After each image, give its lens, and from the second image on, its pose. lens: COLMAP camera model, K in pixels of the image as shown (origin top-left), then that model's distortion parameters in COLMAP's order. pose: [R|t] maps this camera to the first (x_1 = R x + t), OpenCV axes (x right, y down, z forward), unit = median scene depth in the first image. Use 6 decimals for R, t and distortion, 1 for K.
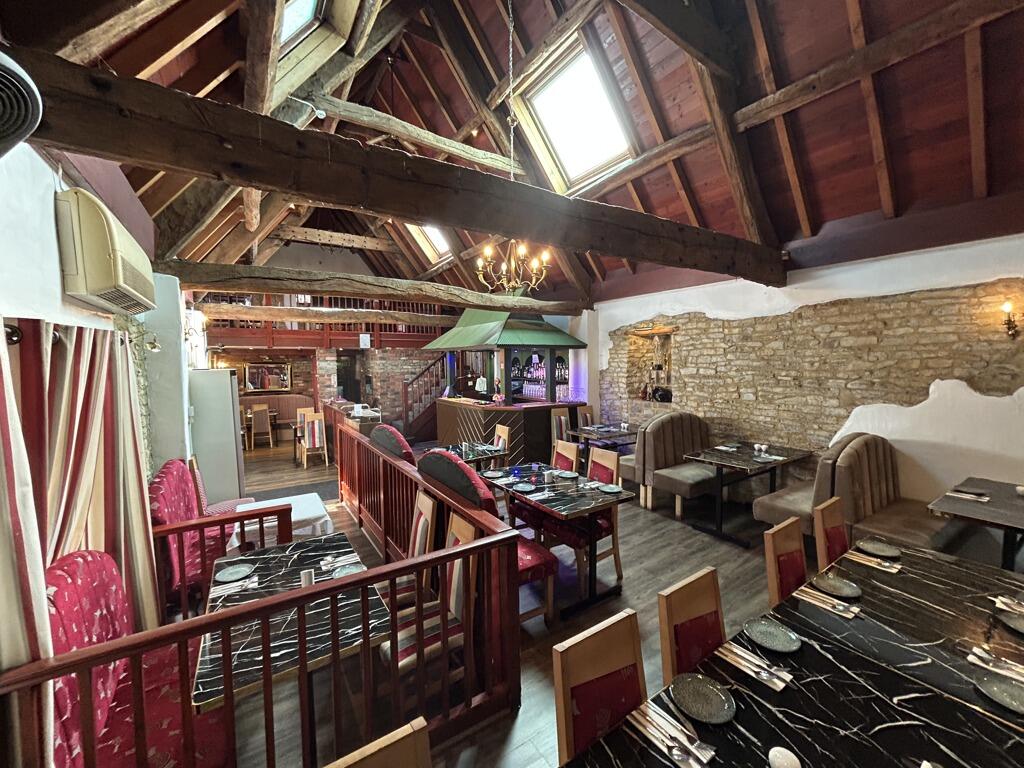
lens RADIAL K [[413.0, 0, 512.2], [0, 413.0, 385.3], [0, 0, 1]] dist [-0.000428, -0.000023]
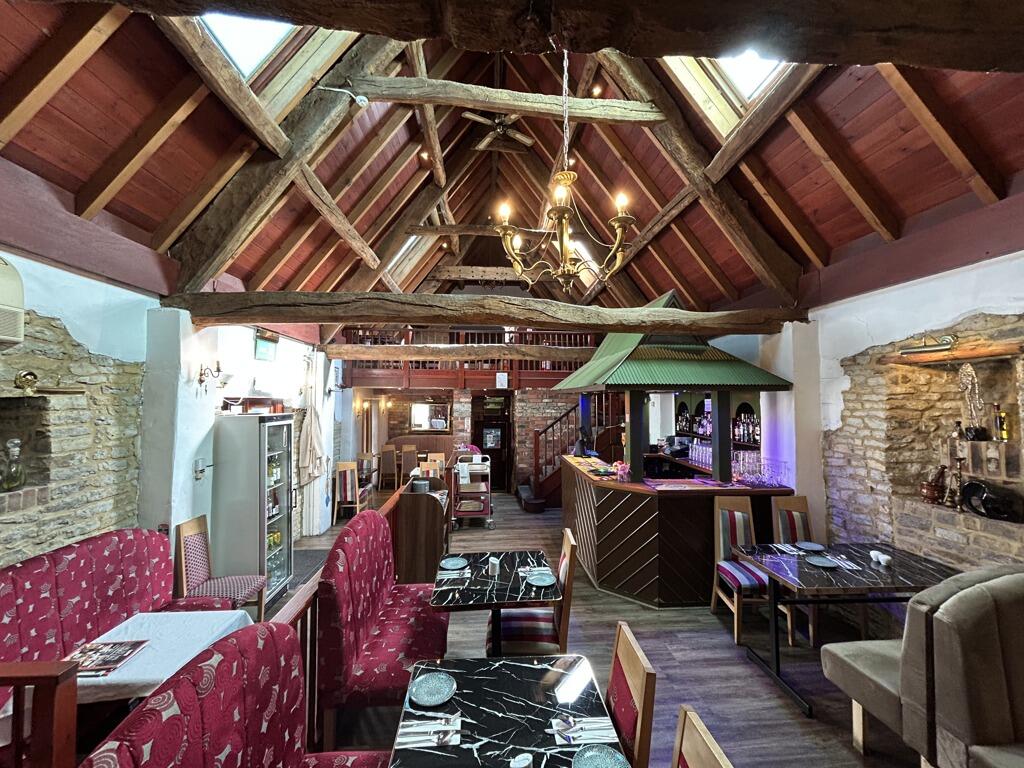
lens RADIAL K [[413.0, 0, 513.2], [0, 413.0, 384.9], [0, 0, 1]] dist [-0.000428, -0.000023]
pose [[0.871951, -0.003768, -0.489579, 0.125941], [-0.042264, 0.995658, -0.082936, -0.035050], [0.487766, 0.093007, 0.868006, 0.338196]]
